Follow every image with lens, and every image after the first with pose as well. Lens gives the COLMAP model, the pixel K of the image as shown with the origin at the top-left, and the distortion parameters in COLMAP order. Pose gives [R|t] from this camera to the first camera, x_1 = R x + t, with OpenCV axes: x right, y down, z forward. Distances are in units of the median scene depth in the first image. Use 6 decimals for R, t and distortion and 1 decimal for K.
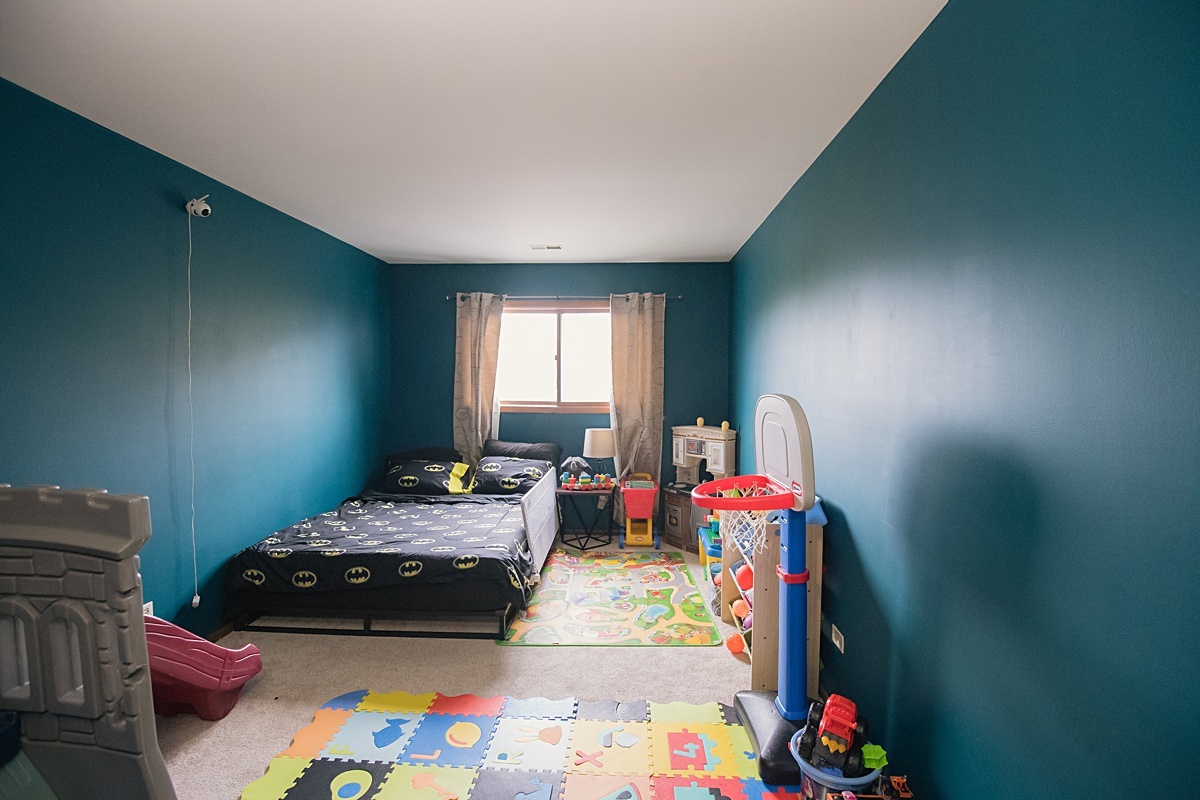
lens RADIAL K [[565.4, 0, 603.2], [0, 565.4, 394.7], [0, 0, 1]] dist [-0.013501, -0.016258]
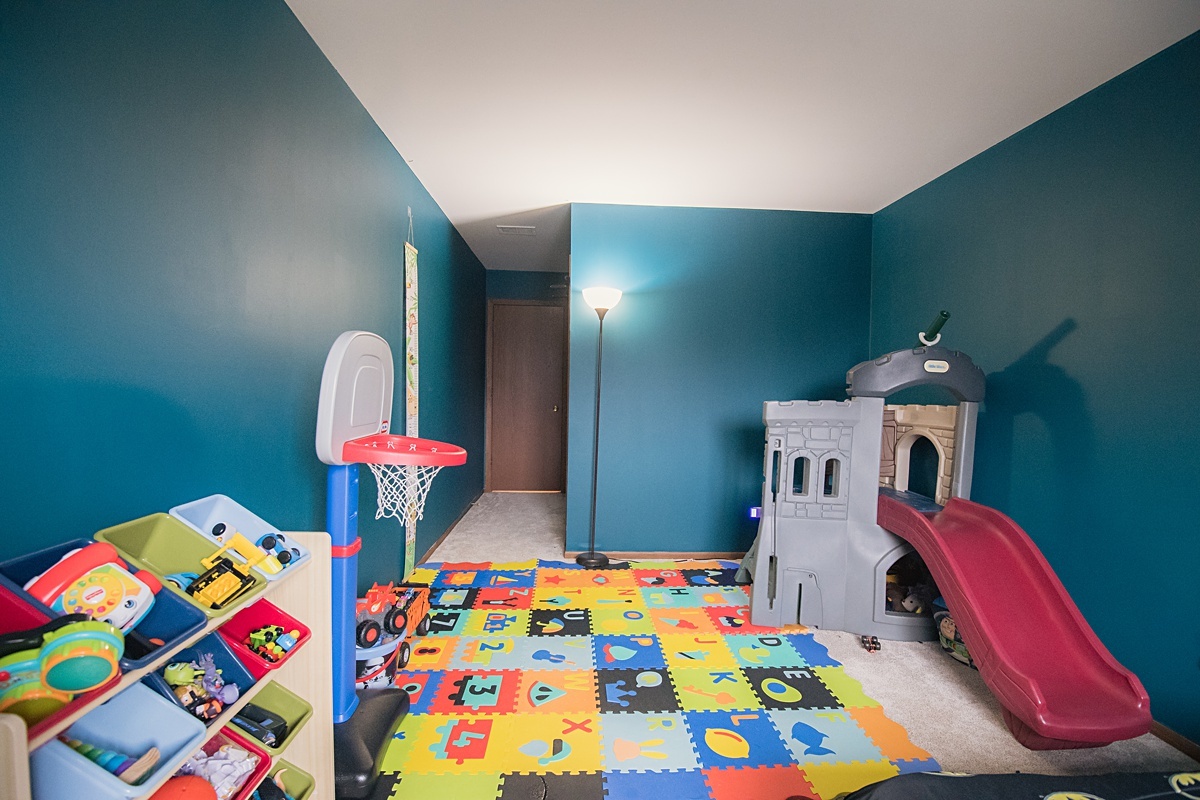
lens RADIAL K [[552.7, 0, 602.1], [0, 552.7, 403.1], [0, 0, 1]] dist [-0.000968, -0.025832]
pose [[-0.996031, -0.022967, -0.085997, 0.014910], [-0.028851, 0.997281, 0.067816, 0.022495], [0.084205, 0.070028, -0.993985, 1.103643]]
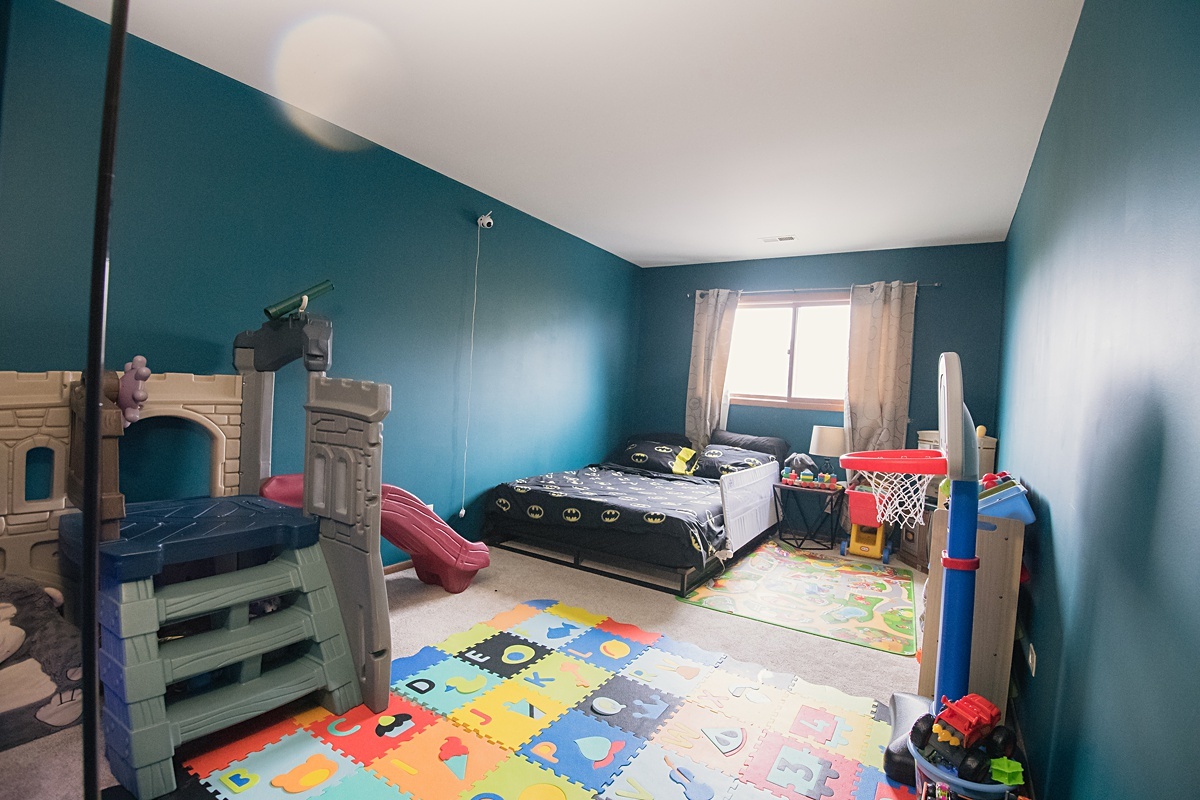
lens RADIAL K [[564.0, 0, 593.7], [0, 564.0, 404.4], [0, 0, 1]] dist [-0.006347, -0.027823]
pose [[0.859468, 0.057324, -0.507965, 0.164514], [-0.072089, 0.997354, -0.009422, 0.076151], [0.506081, 0.044717, 0.861326, -0.018854]]
